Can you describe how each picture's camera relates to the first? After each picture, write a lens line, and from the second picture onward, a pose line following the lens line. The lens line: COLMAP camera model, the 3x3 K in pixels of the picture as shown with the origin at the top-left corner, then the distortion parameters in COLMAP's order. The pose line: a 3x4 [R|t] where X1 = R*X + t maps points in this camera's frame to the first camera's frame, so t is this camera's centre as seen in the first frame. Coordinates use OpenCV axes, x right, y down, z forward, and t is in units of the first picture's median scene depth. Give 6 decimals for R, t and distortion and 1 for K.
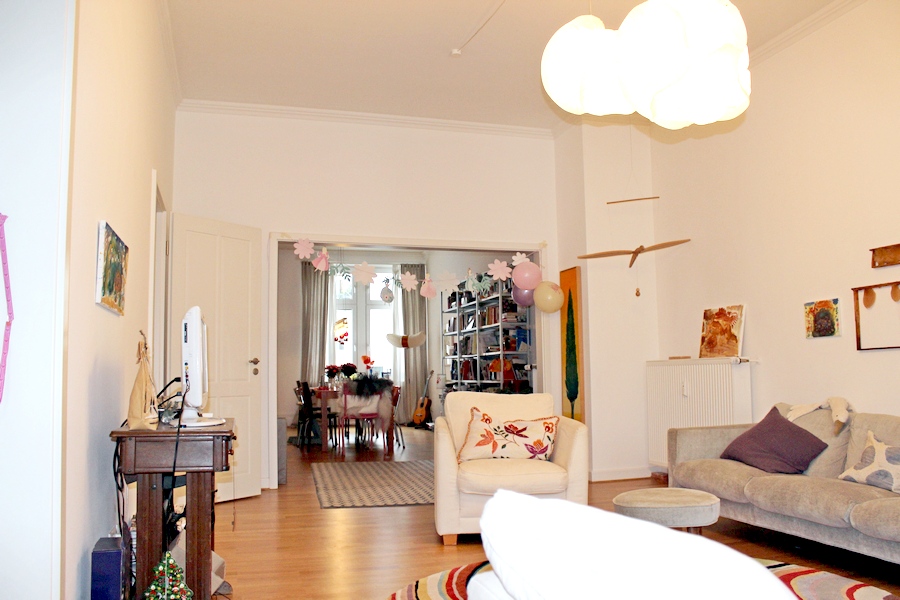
lens RADIAL K [[746.5, 0, 450.0], [0, 746.5, 300.0], [0, 0, 1]] dist [-0.107514, 0.000433]
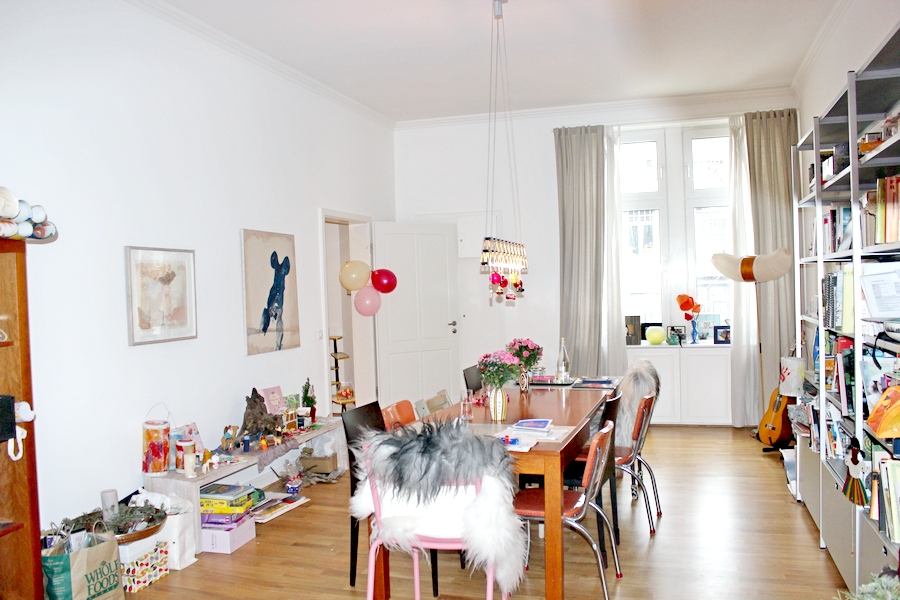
lens RADIAL K [[746.5, 0, 450.0], [0, 746.5, 300.0], [0, 0, 1]] dist [-0.107514, 0.000433]
pose [[0.826685, -0.009704, -0.562581, 0.046975], [0.083225, 0.990962, 0.105201, 0.008516], [0.556476, -0.133789, 0.820021, 0.473504]]
